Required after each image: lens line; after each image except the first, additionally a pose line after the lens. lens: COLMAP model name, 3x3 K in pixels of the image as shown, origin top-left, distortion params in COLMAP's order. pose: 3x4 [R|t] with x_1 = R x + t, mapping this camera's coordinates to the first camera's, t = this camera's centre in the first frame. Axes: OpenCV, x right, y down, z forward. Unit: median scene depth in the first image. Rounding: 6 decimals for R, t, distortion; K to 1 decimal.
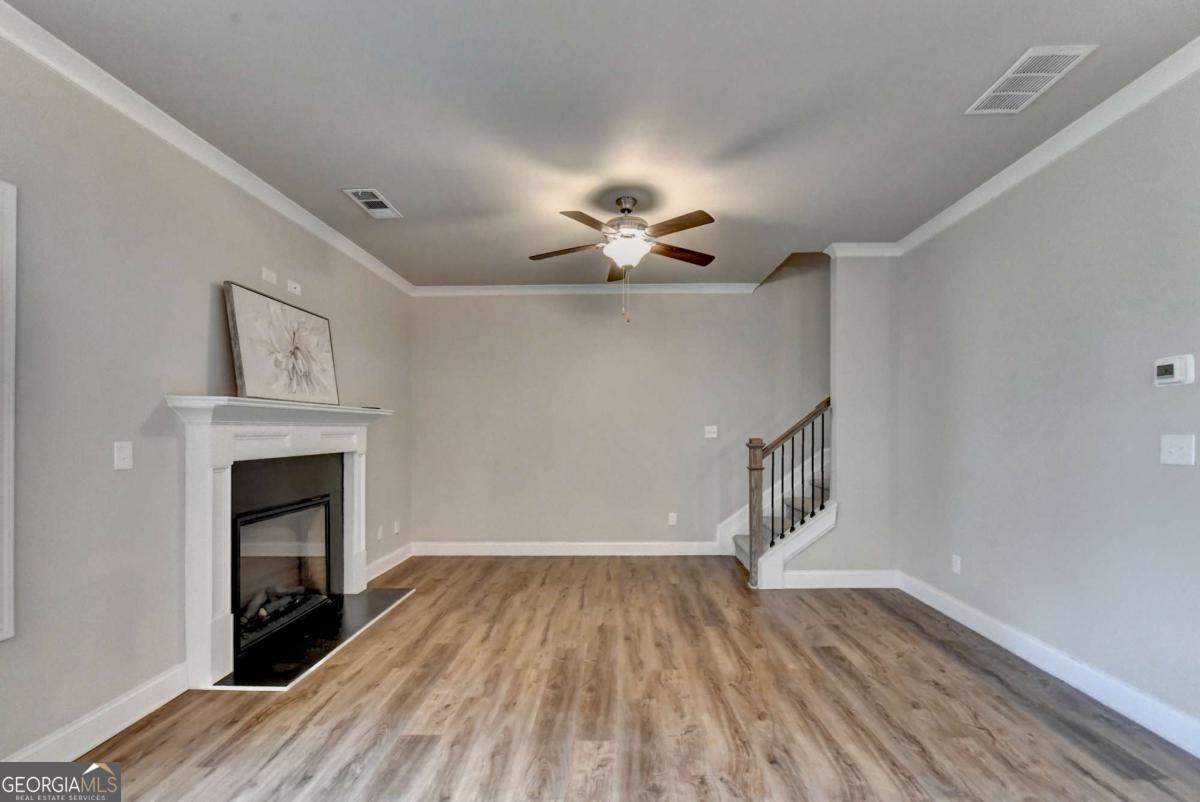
lens RADIAL K [[503.9, 0, 608.8], [0, 503.9, 425.8], [0, 0, 1]] dist [-0.001346, -0.000918]
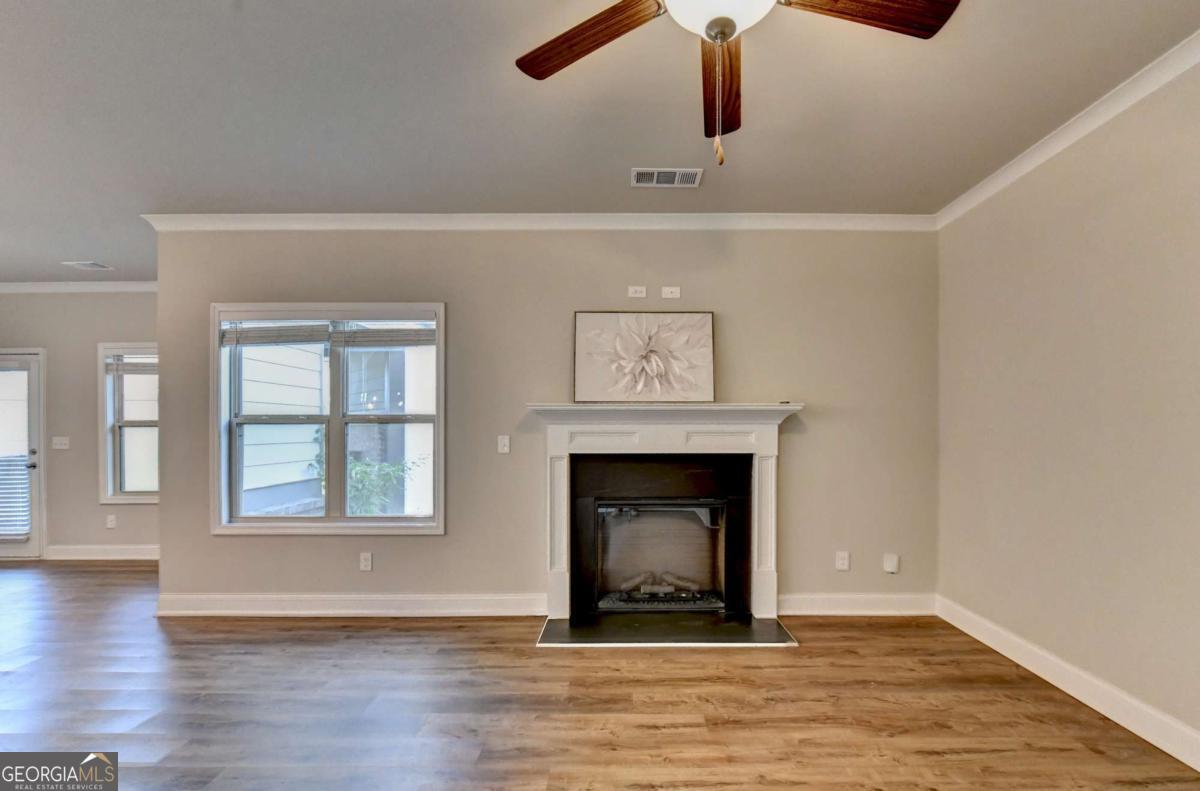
lens RADIAL K [[507.1, 0, 616.0], [0, 507.1, 421.3], [0, 0, 1]] dist [-0.010066, -0.000581]
pose [[0.030395, -0.005159, -0.999525, 0.441766], [0.007452, 0.999960, -0.004935, -0.001975], [0.999510, -0.007298, 0.030432, 0.891764]]
